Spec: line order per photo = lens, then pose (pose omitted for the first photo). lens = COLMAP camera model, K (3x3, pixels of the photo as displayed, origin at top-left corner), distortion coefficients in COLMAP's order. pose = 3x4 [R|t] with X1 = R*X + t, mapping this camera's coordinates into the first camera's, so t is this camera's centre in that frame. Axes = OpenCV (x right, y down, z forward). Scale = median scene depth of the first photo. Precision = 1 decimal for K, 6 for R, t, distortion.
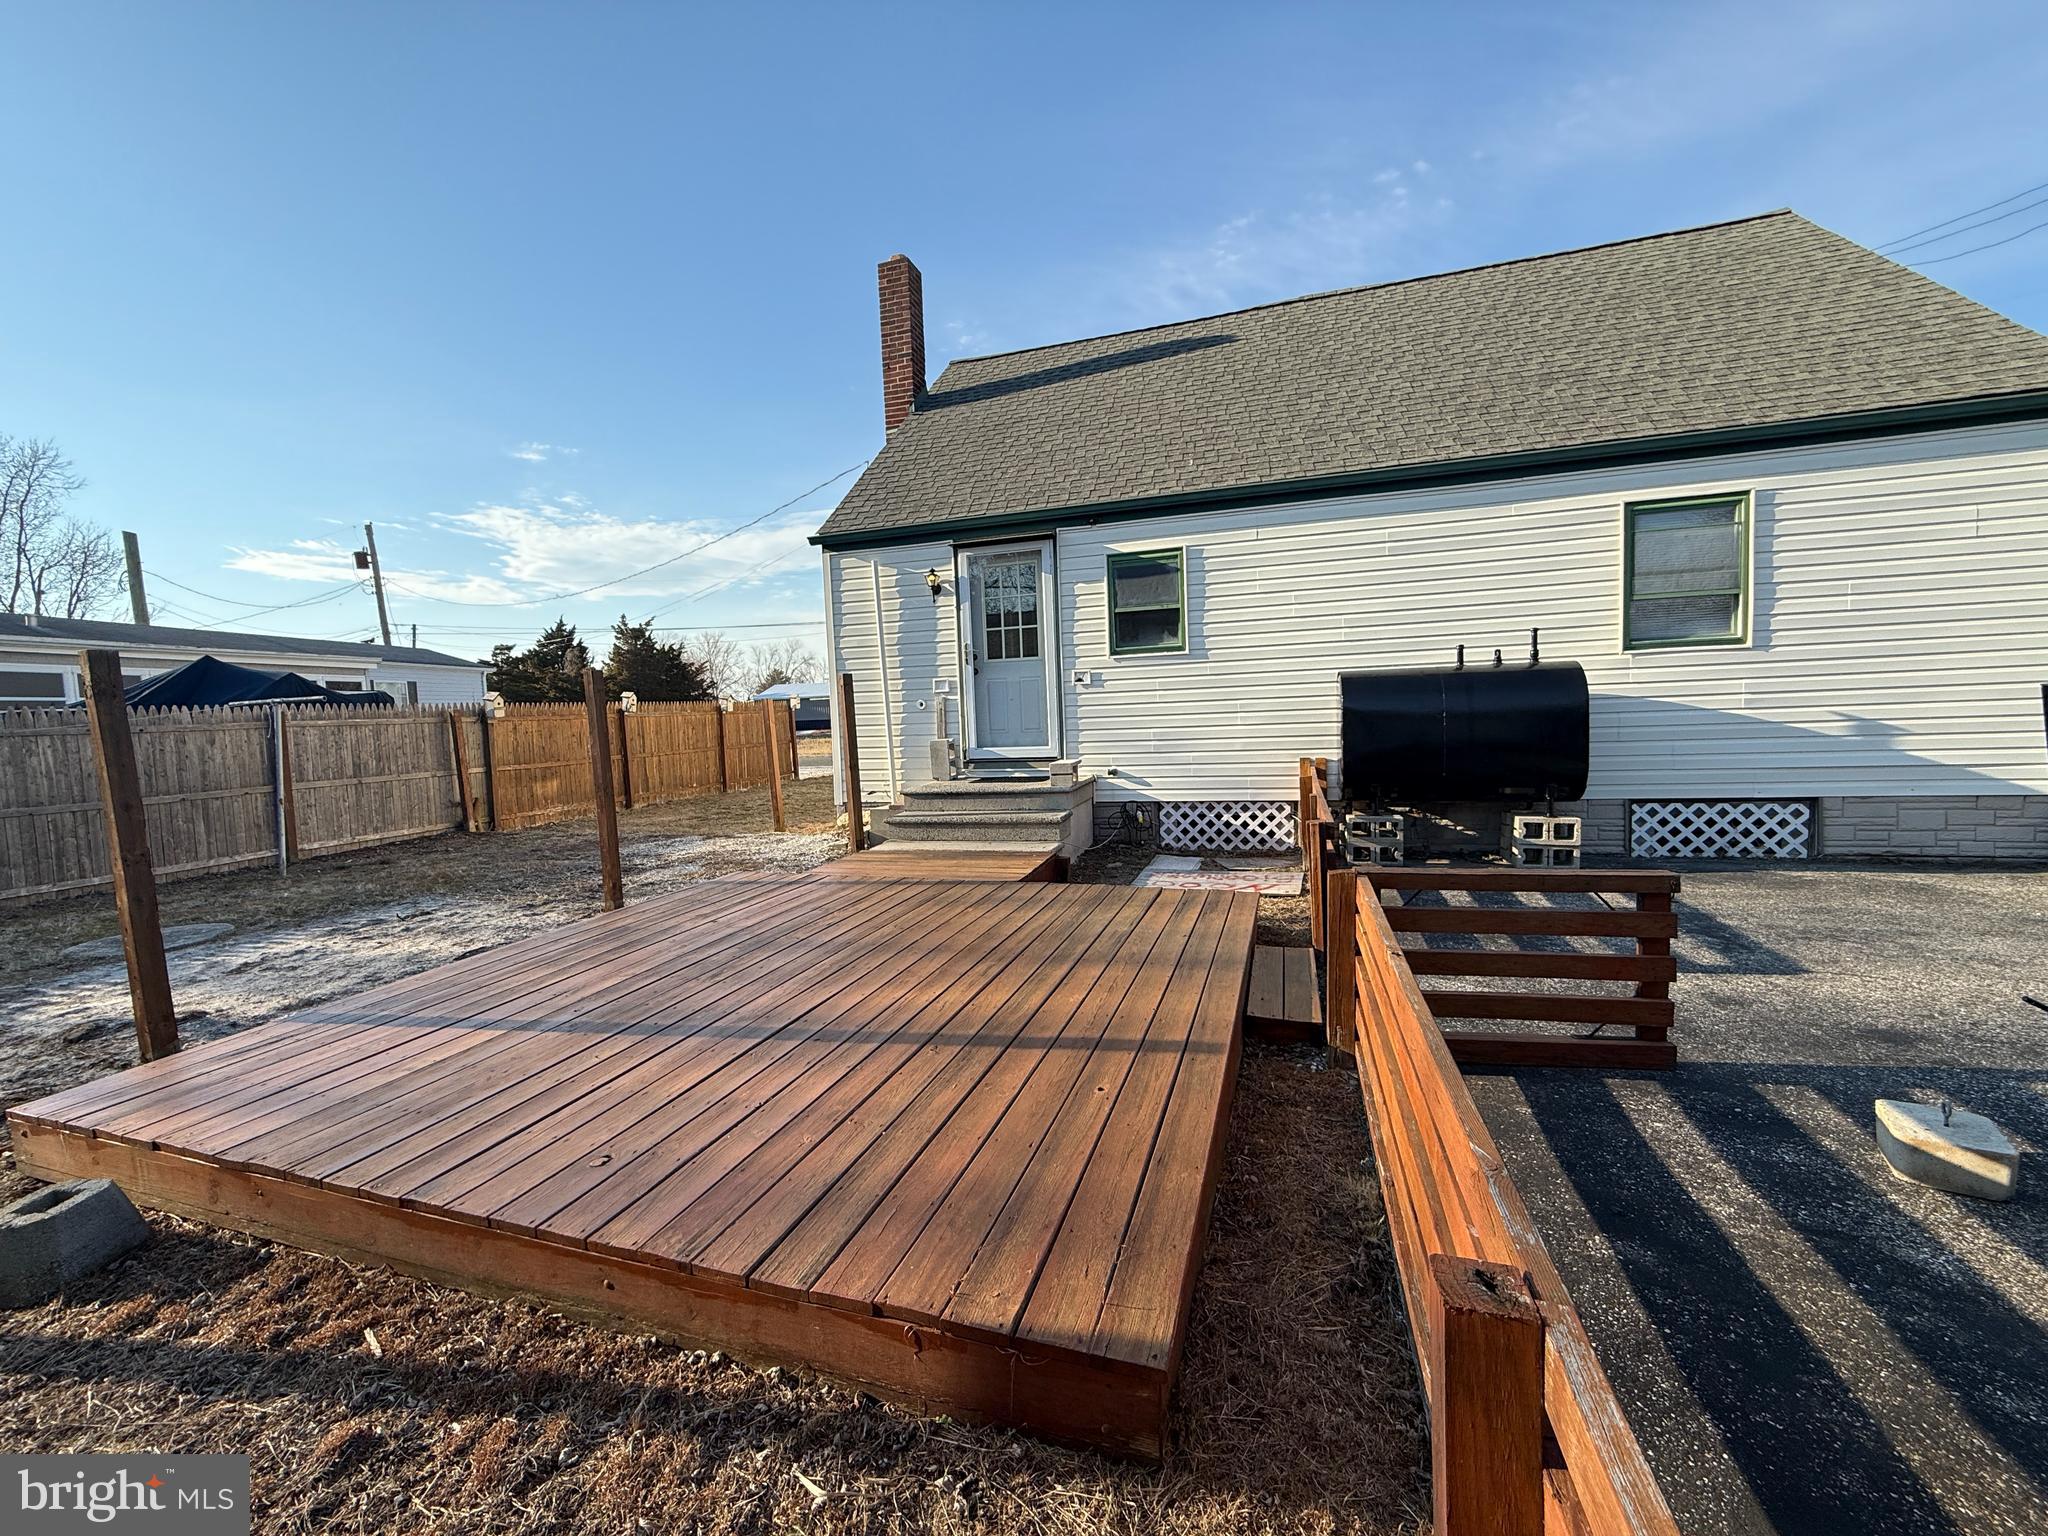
lens RADIAL K [[816.6, 0, 1019.5], [0, 816.6, 765.8], [0, 0, 1]] dist [0.001216, -0.000570]
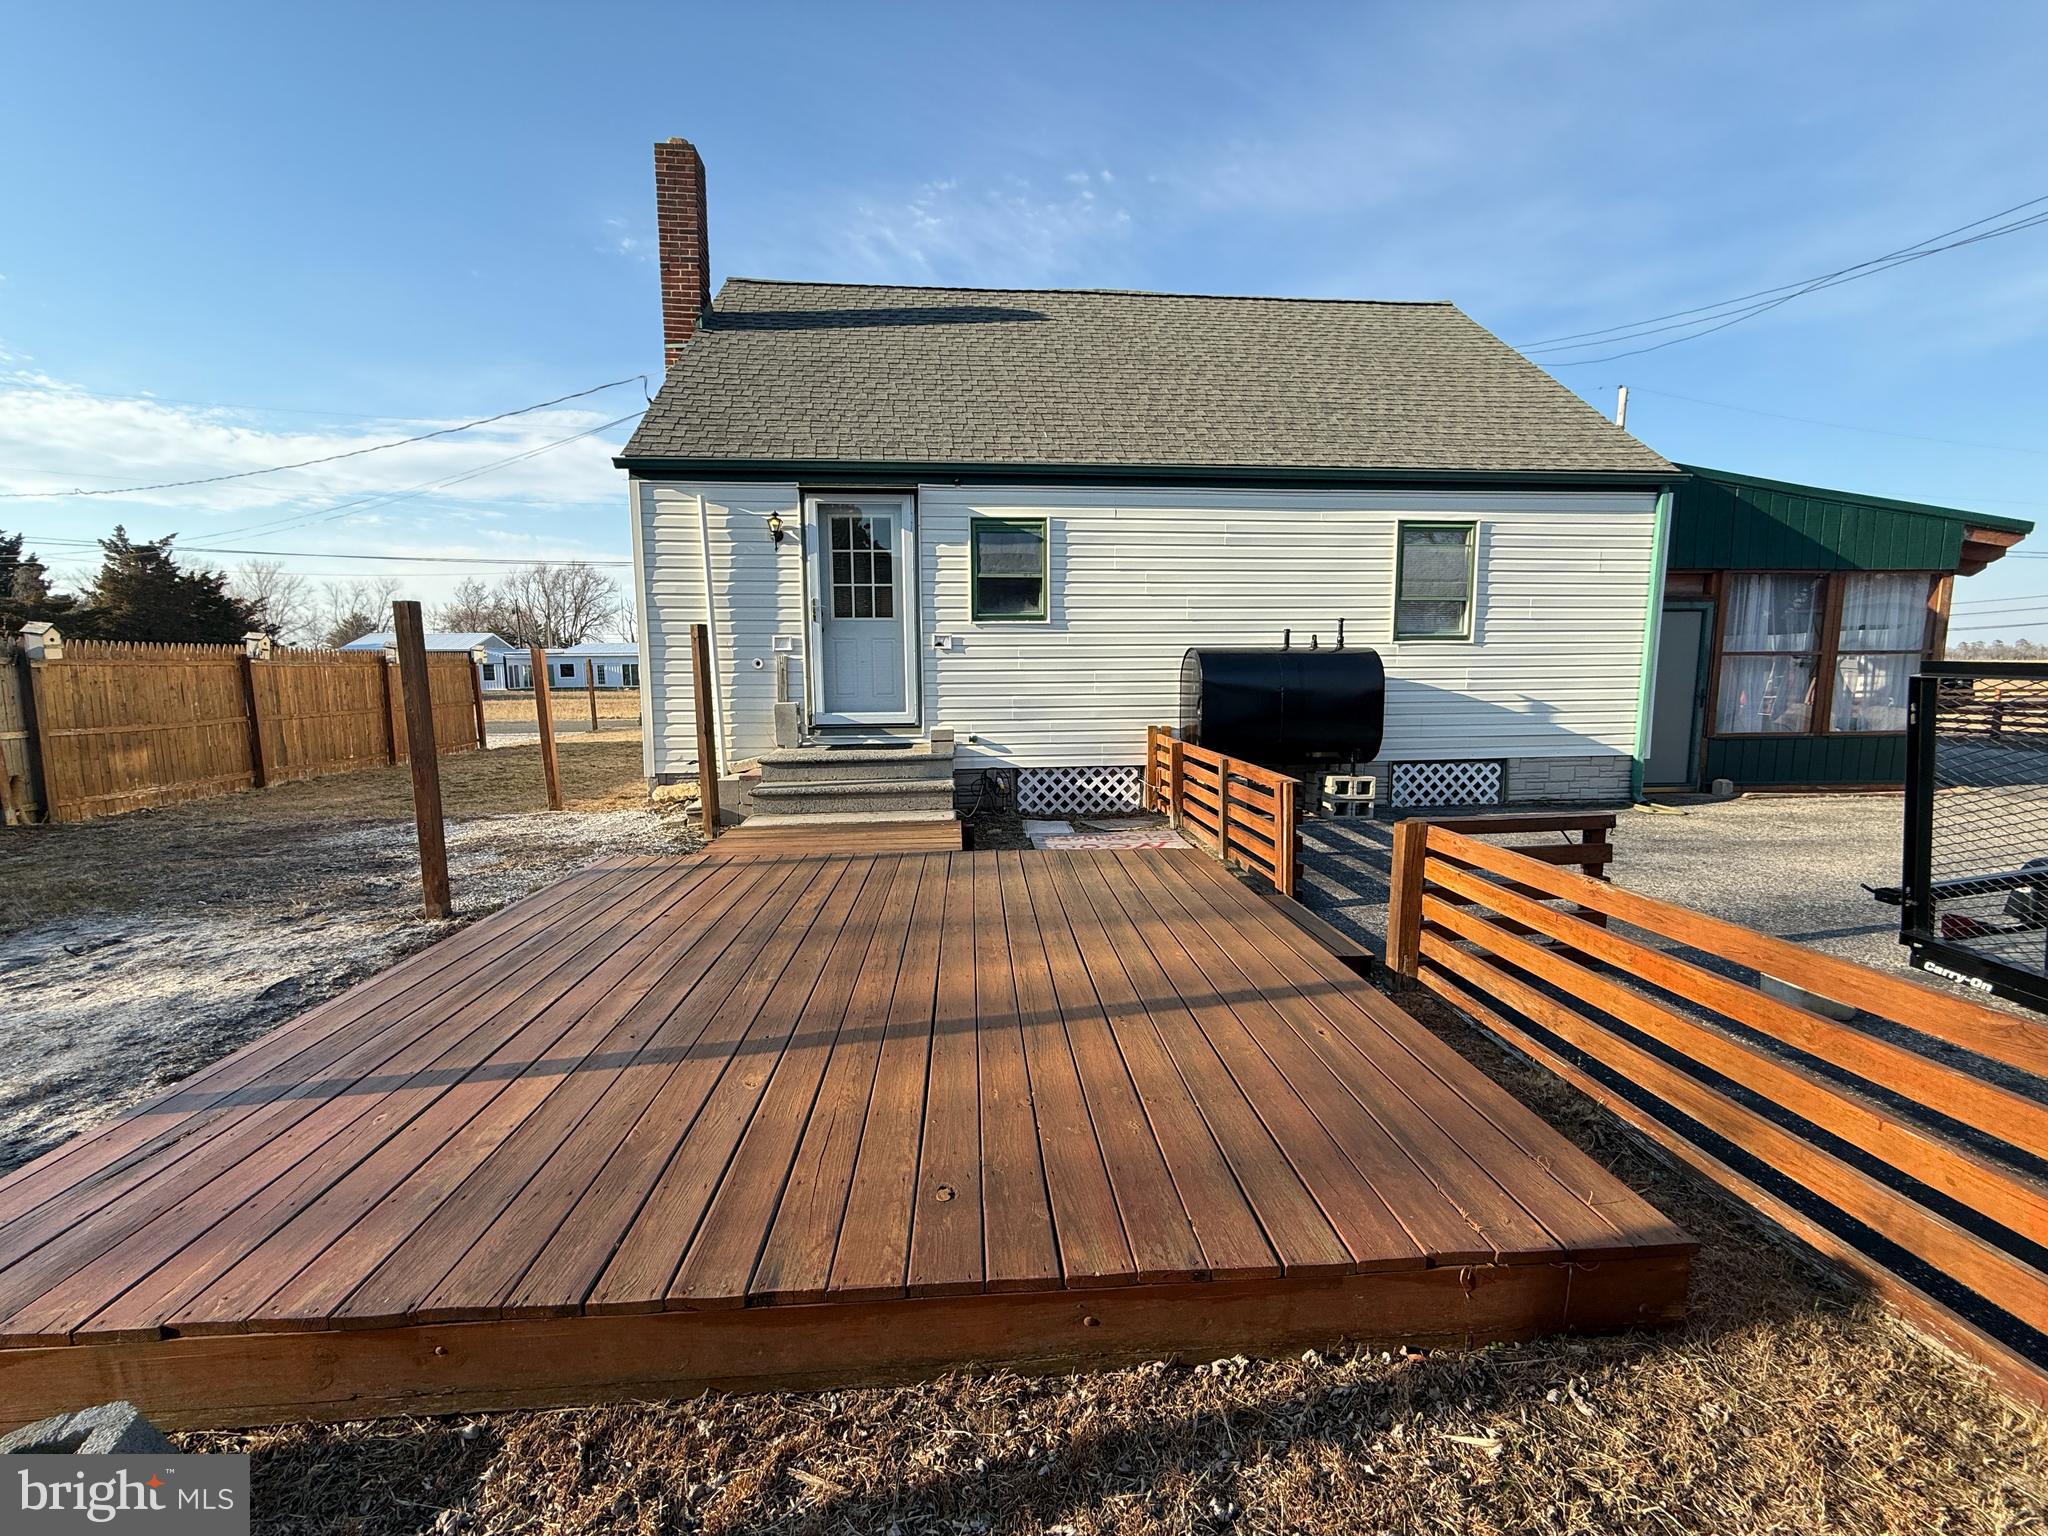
lens RADIAL K [[816.7, 0, 1021.4], [0, 816.7, 765.1], [0, 0, 1]] dist [-0.000476, -0.000207]
pose [[0.921966, -0.010546, 0.387128, -0.257599], [-0.003502, 0.999361, 0.035563, 0.004827], [-0.387256, -0.034144, 0.921340, 0.072356]]
